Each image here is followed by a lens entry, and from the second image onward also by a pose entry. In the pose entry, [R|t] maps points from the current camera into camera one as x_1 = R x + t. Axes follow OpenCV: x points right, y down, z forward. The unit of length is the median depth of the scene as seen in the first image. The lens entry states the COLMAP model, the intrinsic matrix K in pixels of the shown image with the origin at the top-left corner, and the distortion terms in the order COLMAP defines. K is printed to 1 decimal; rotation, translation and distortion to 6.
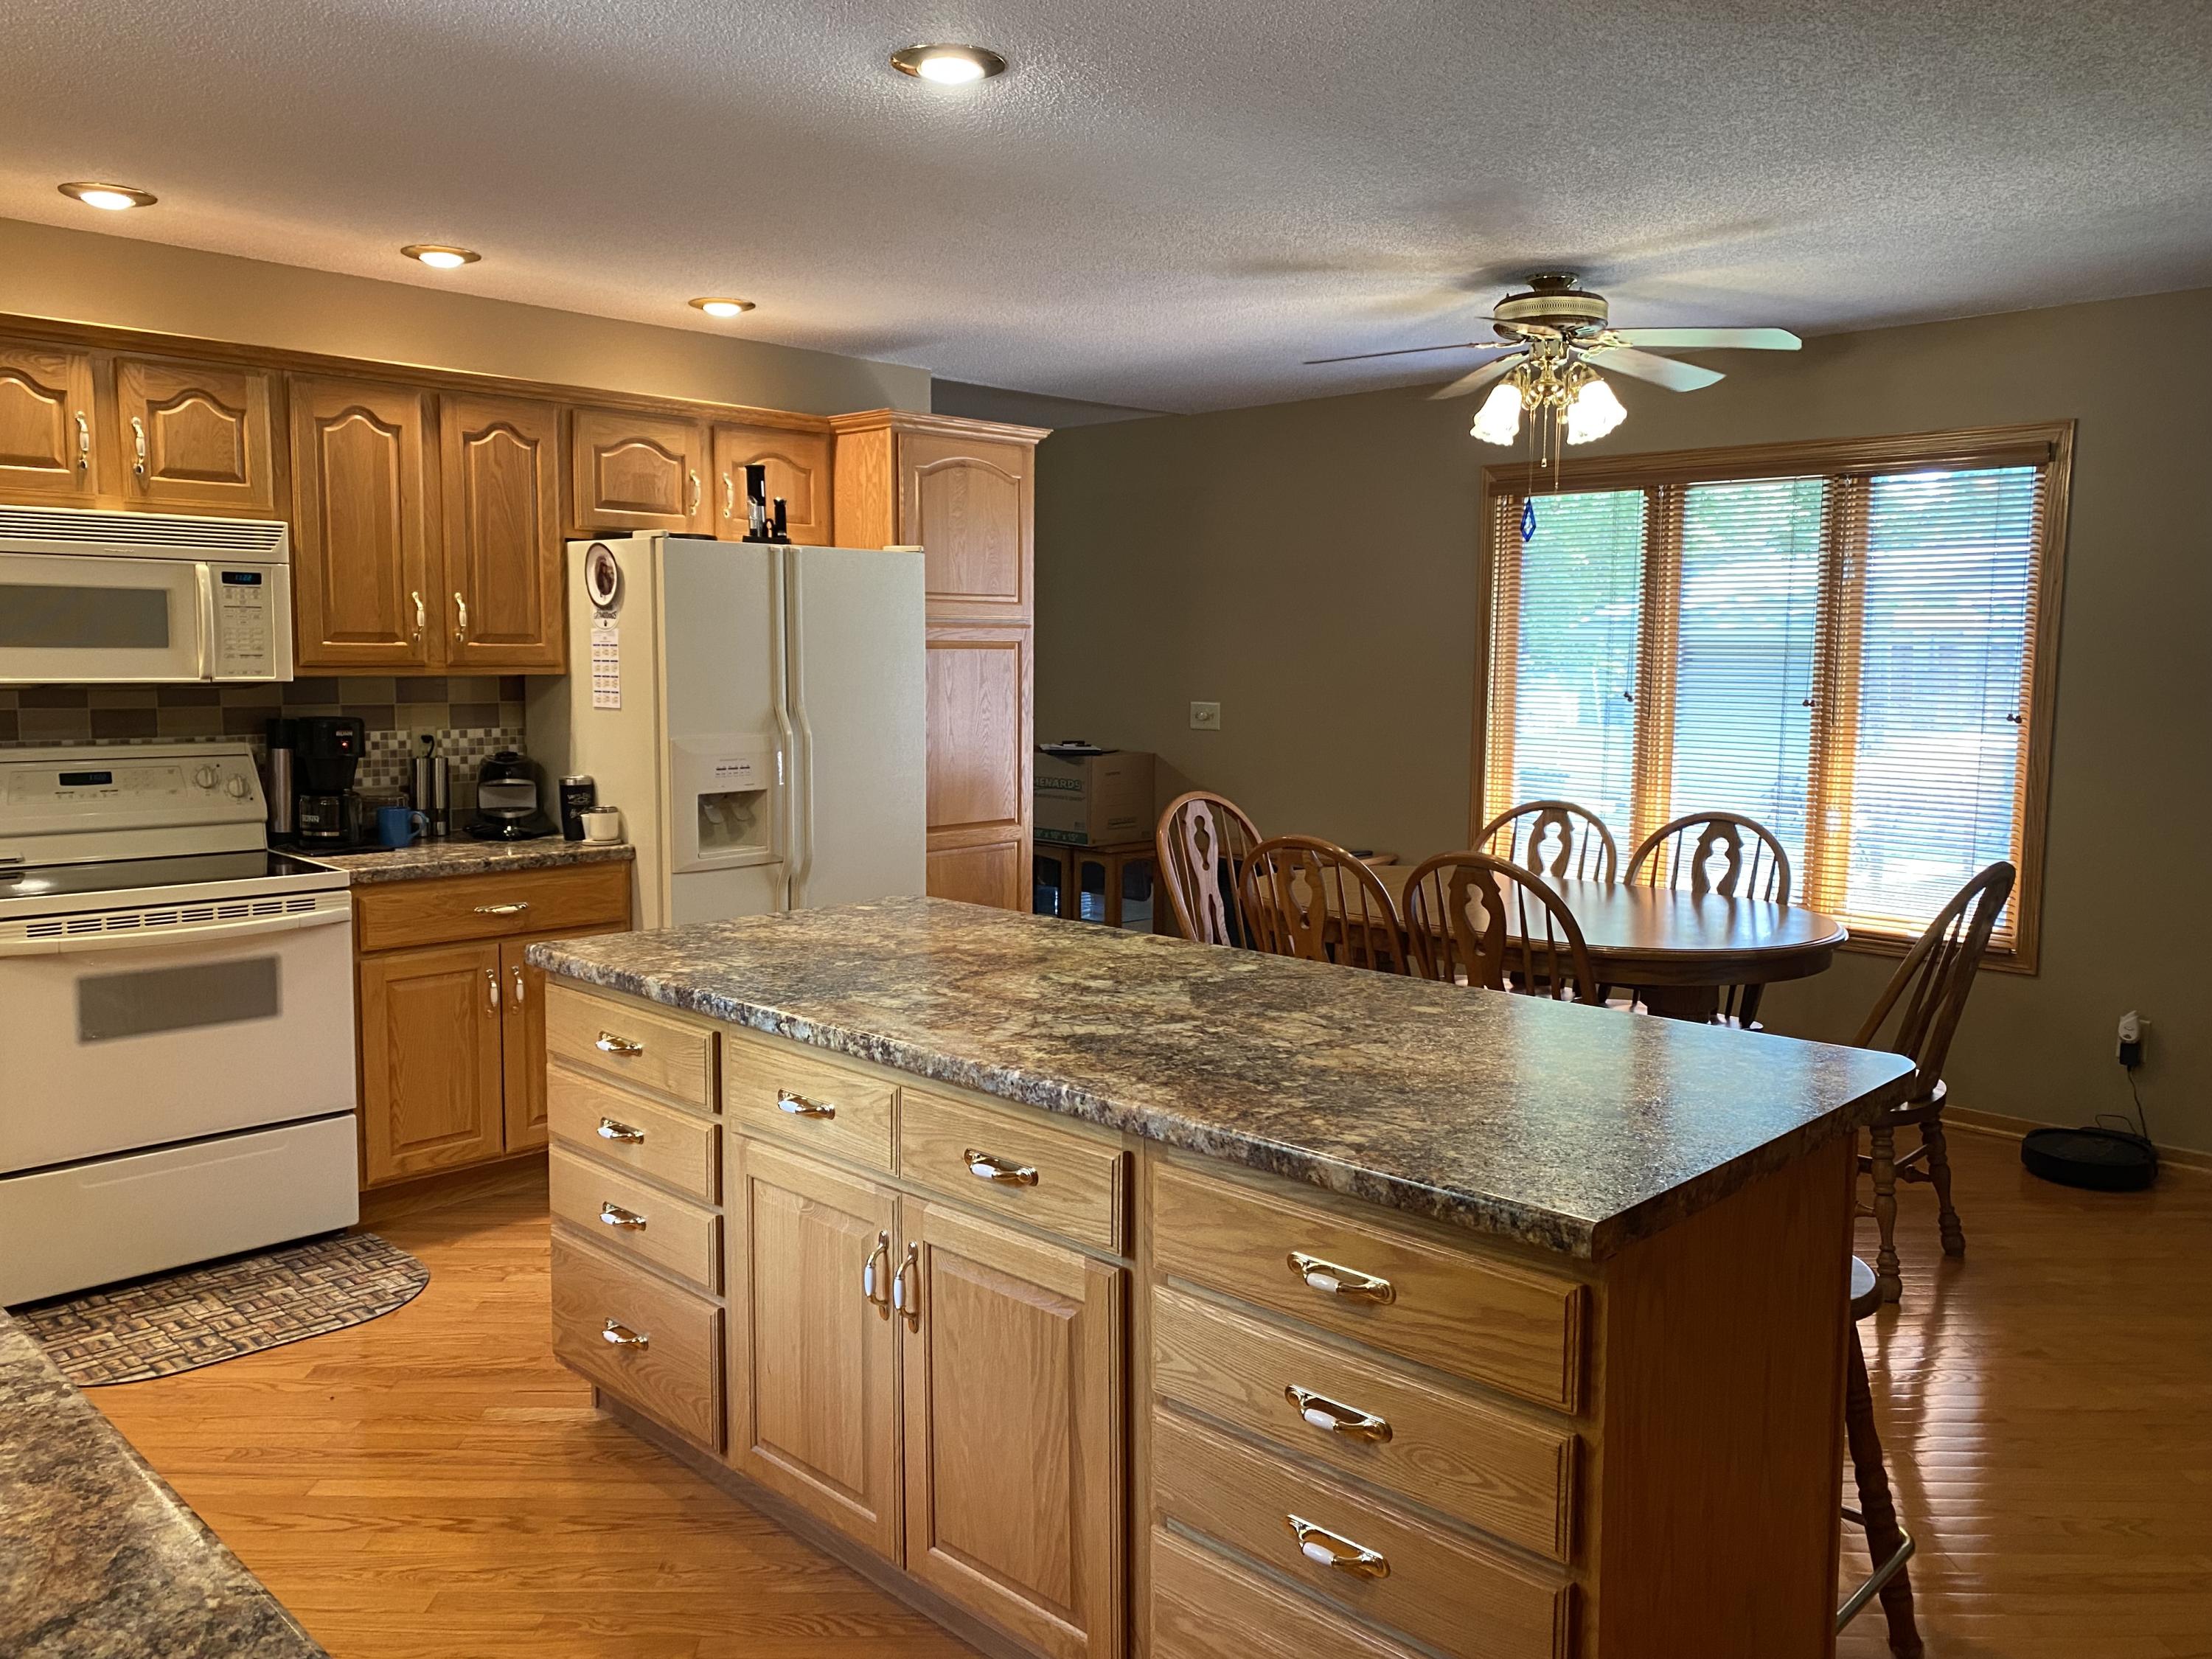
lens RADIAL K [[1681.5, 0, 1106.0], [0, 1681.5, 829.5], [0, 0, 1]] dist [0.027868, -0.067964]
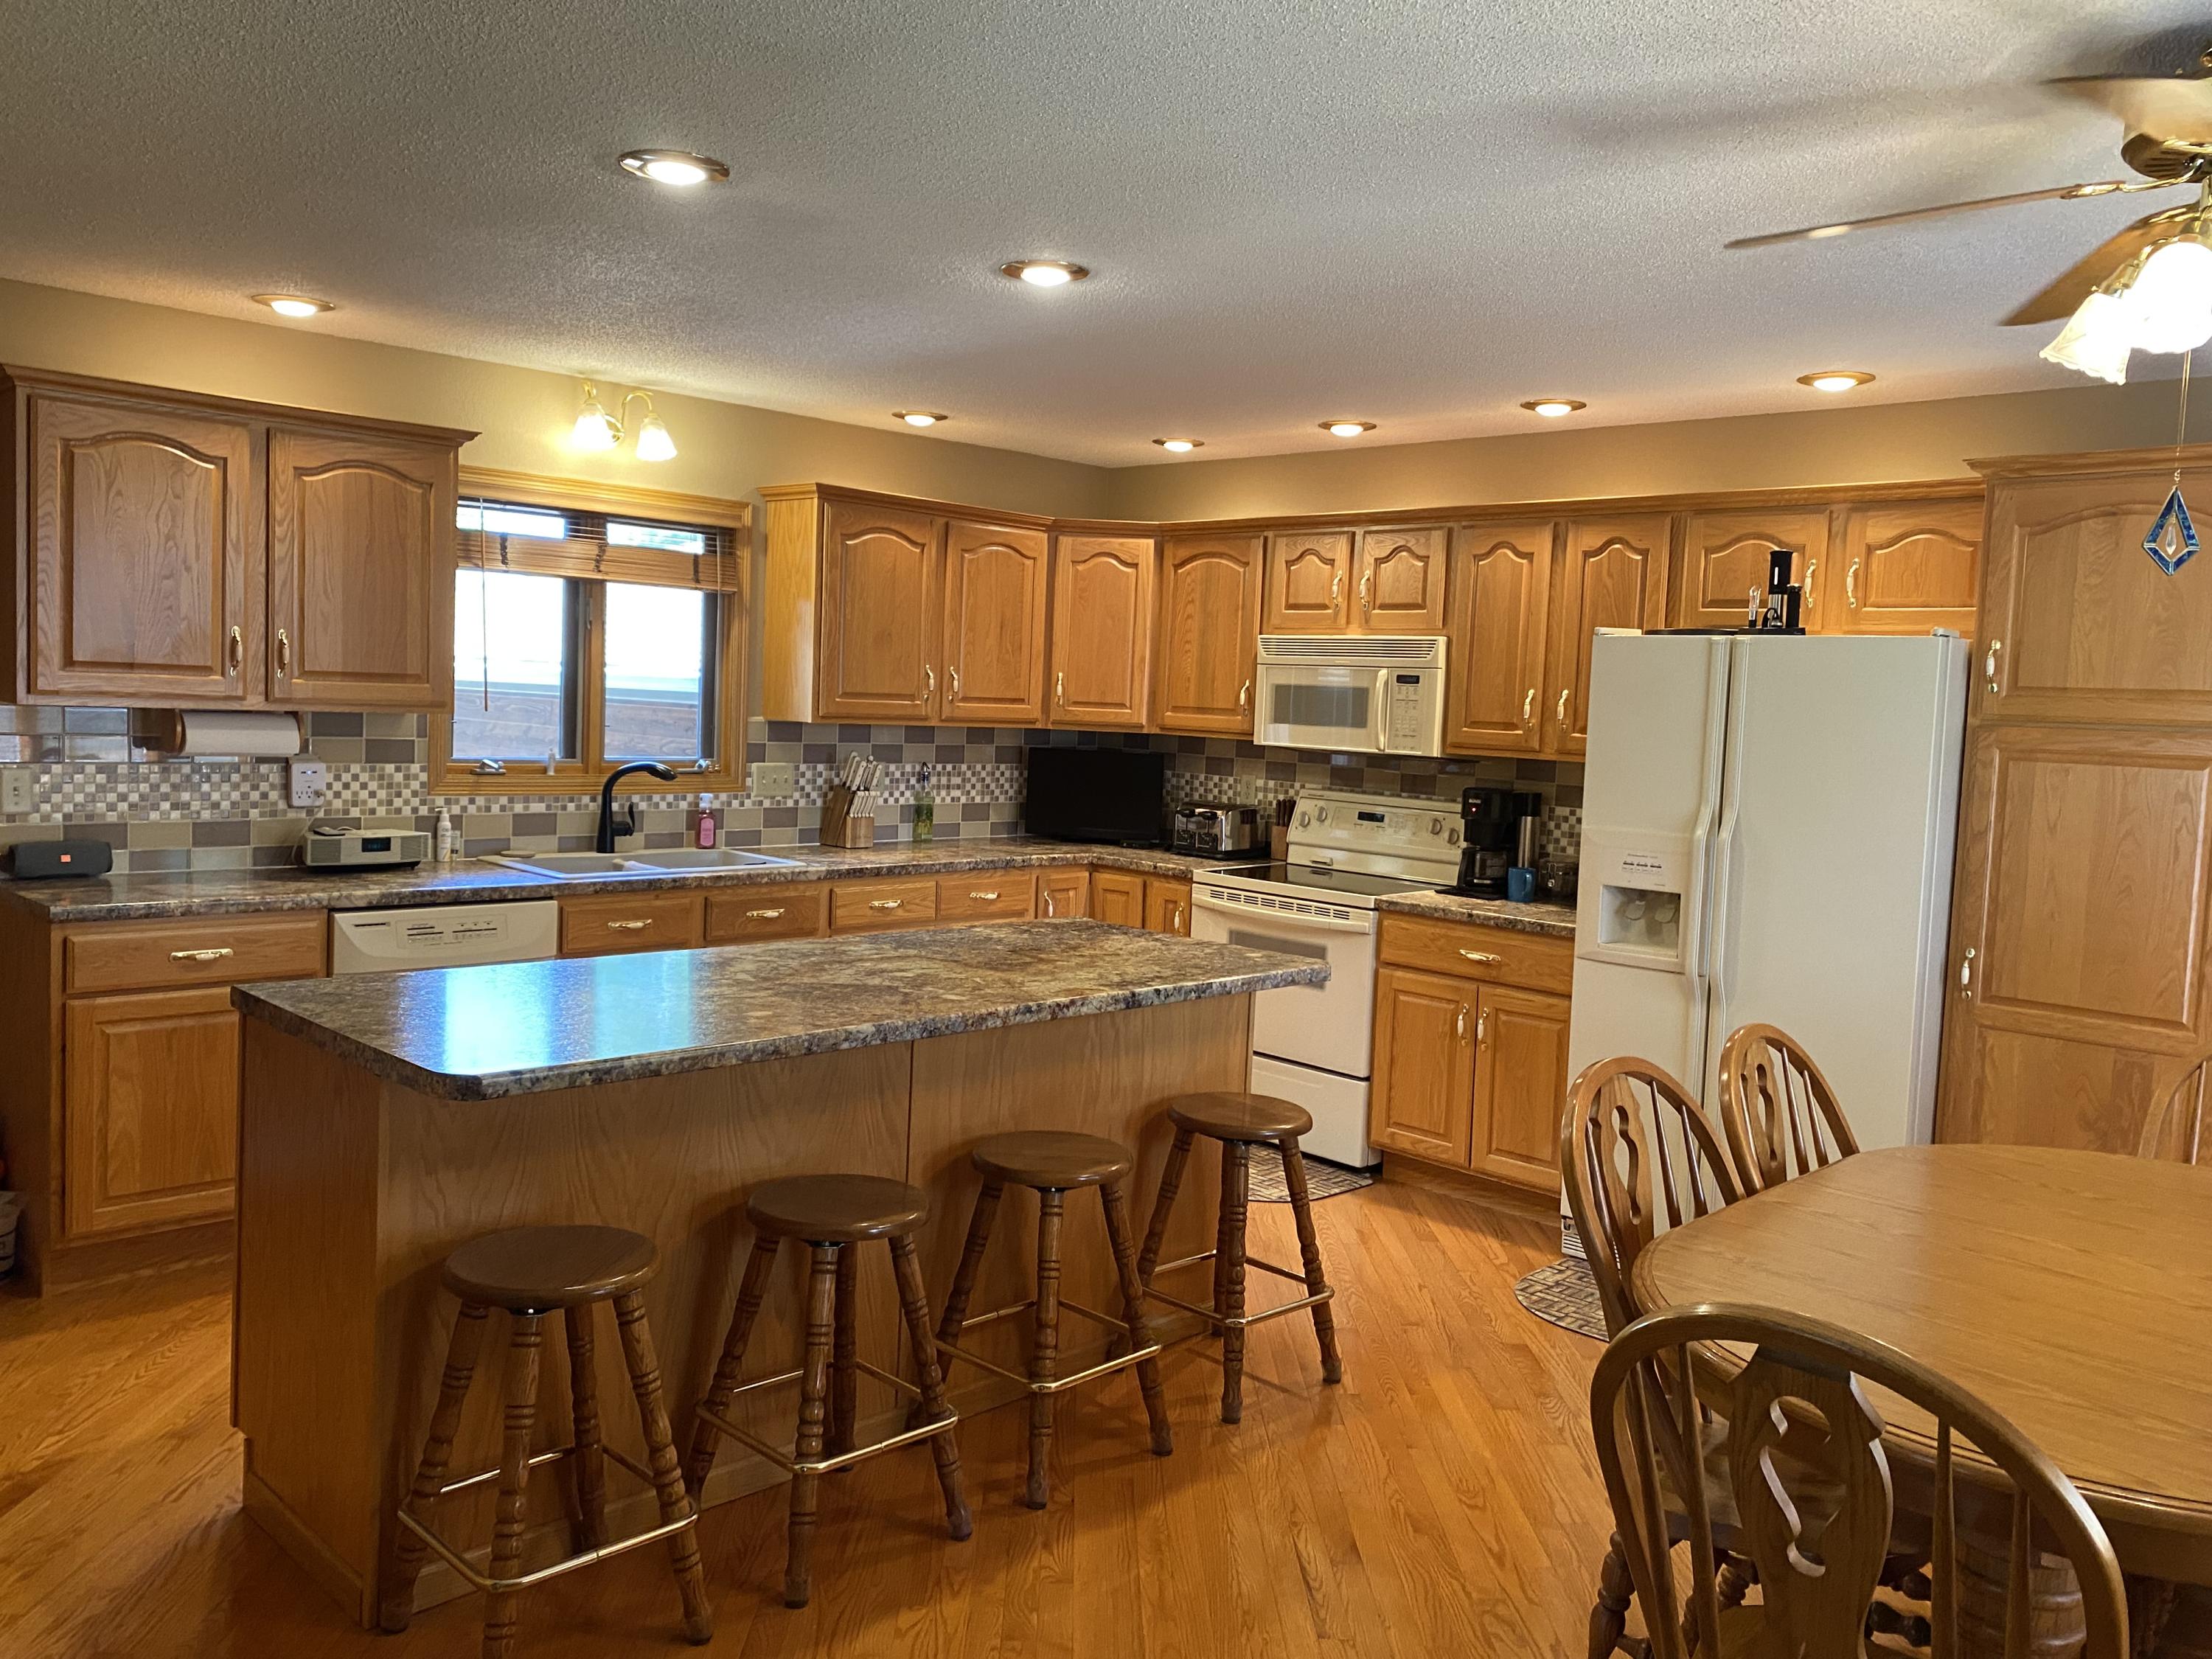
lens RADIAL K [[1681.5, 0, 1106.0], [0, 1681.5, 829.5], [0, 0, 1]] dist [0.027868, -0.067964]
pose [[-0.016031, 0.059075, -0.998125, 0.805150], [-0.166145, 0.984218, 0.060920, -0.067418], [0.985971, 0.166810, -0.005963, 0.743181]]
